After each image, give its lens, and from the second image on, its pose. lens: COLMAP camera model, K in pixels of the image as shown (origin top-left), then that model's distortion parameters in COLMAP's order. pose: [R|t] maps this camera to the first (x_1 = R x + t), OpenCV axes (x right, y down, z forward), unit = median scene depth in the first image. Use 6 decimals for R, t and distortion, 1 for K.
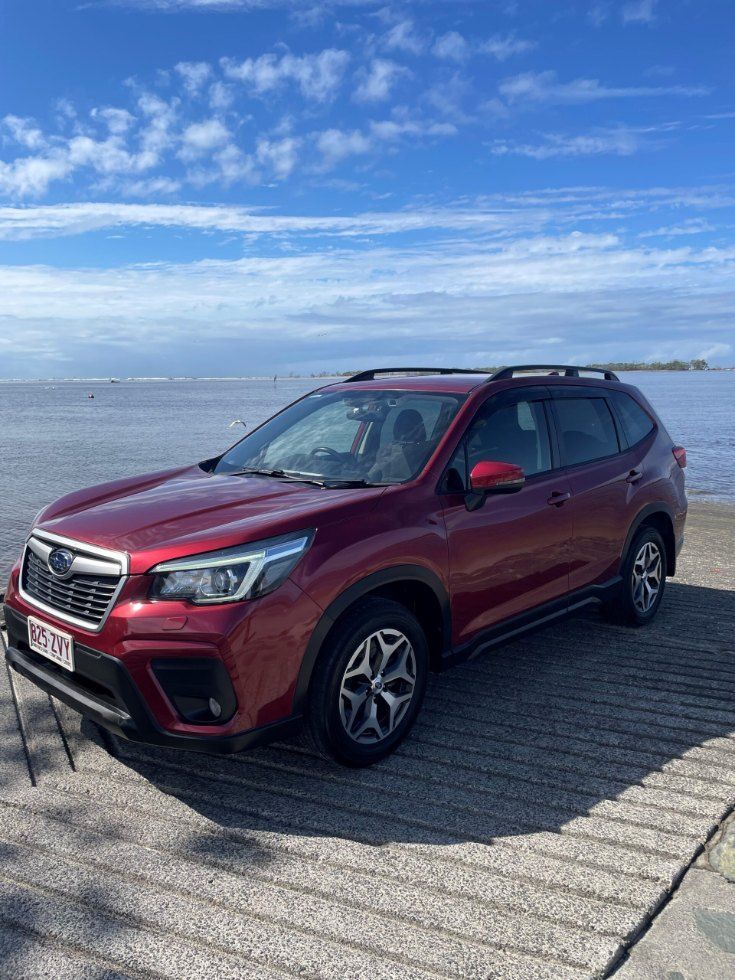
lens RADIAL K [[741.9, 0, 362.6], [0, 741.9, 493.1], [0, 0, 1]] dist [0.079673, -0.107934]
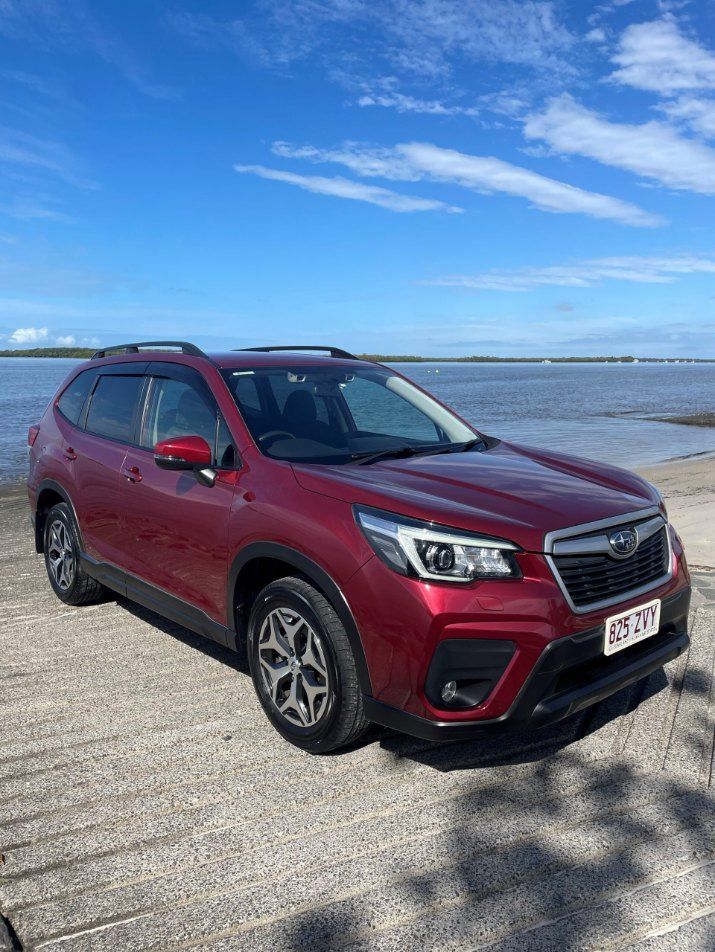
lens RADIAL K [[725.6, 0, 357.3], [0, 725.6, 486.5], [0, 0, 1]] dist [0.086043, -0.110882]
pose [[0.081982, -0.151313, 0.985080, -1.215008], [0.143500, 0.979900, 0.138575, -0.138406], [-0.986249, 0.129999, 0.102048, 1.121338]]
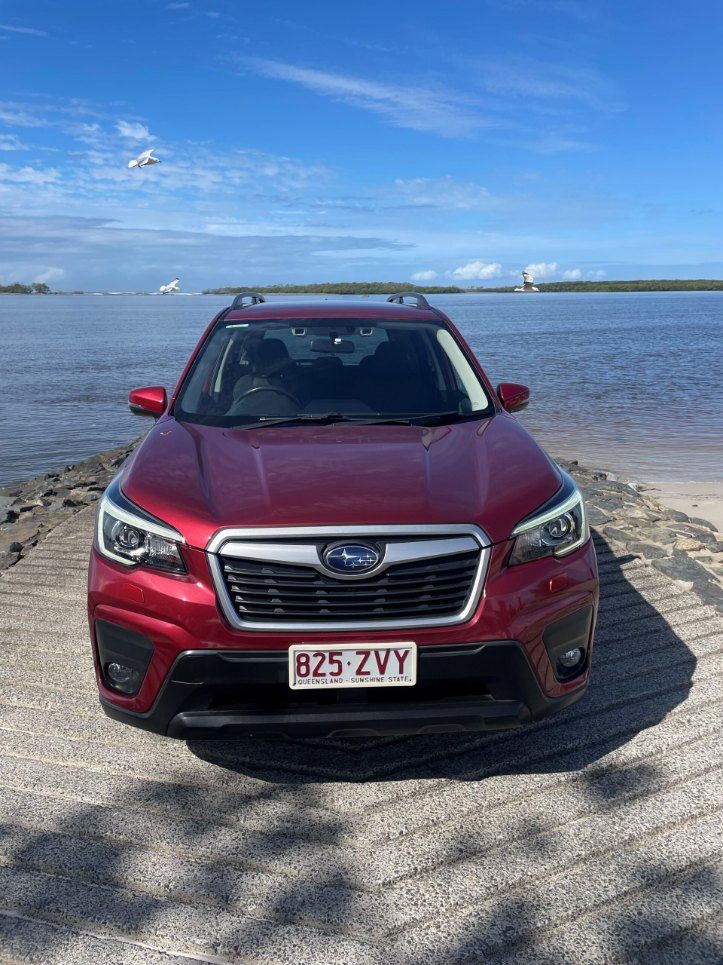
lens RADIAL K [[730.5, 0, 356.7], [0, 730.5, 485.5], [0, 0, 1]] dist [0.079673, -0.107934]
pose [[0.676726, -0.173873, 0.715409, -0.828062], [0.107815, 0.984641, 0.137322, -0.071067], [-0.728298, -0.015798, 0.685078, 0.455817]]
